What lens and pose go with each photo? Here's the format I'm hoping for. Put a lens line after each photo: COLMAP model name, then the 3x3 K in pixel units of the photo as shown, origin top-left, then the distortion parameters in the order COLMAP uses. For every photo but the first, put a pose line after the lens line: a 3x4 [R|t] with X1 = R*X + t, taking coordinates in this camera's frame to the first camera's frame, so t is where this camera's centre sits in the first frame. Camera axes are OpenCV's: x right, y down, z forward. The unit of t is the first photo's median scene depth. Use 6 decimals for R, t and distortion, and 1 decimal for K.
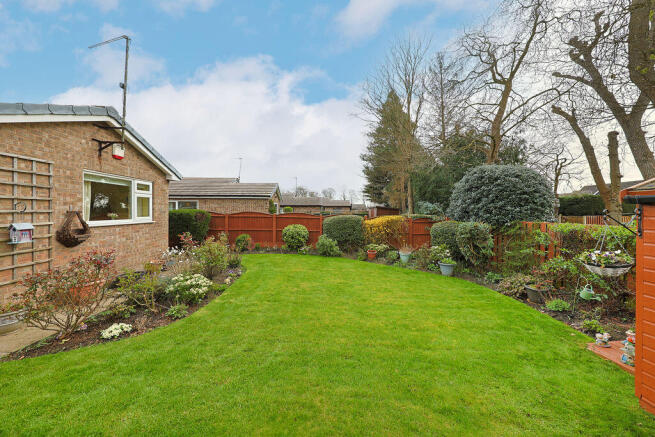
lens RADIAL K [[218.1, 0, 343.0], [0, 218.1, 216.2], [0, 0, 1]] dist [-0.006370, -0.000007]
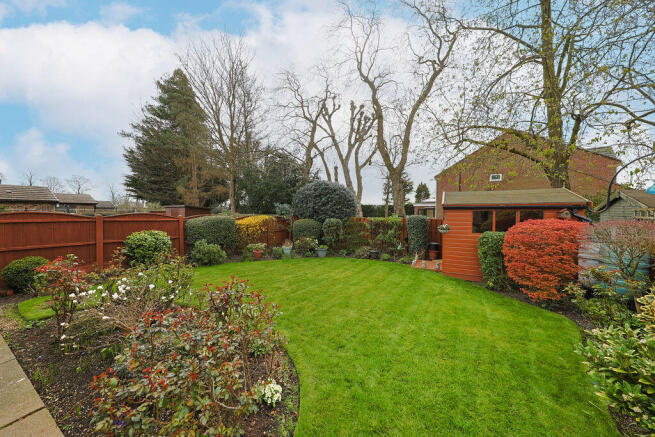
lens RADIAL K [[218.1, 0, 329.0], [0, 218.1, 218.7], [0, 0, 1]] dist [-0.006370, -0.000007]
pose [[0.540674, -0.028560, 0.840747, -0.348517], [0.019880, 0.999578, 0.021171, -0.001793], [-0.840997, 0.005267, 0.541014, 0.106125]]
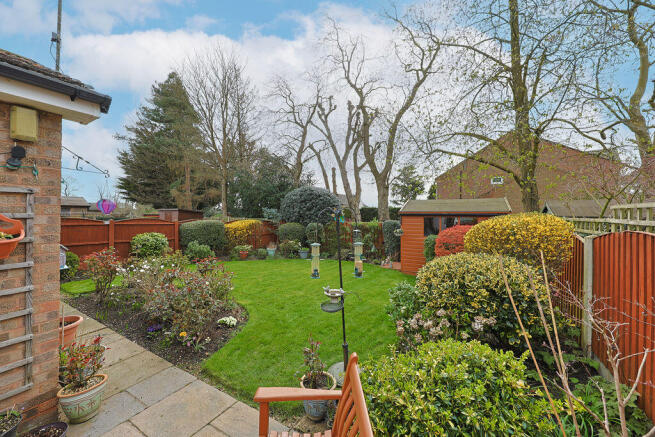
lens RADIAL K [[245.1, 0, 329.7], [0, 245.1, 217.9], [0, 0, 1]] dist [-0.002016, -0.000294]
pose [[0.561451, -0.013088, 0.827406, -0.428999], [0.016205, 0.999857, 0.004820, -0.007952], [-0.827351, 0.010702, 0.561583, -0.054617]]
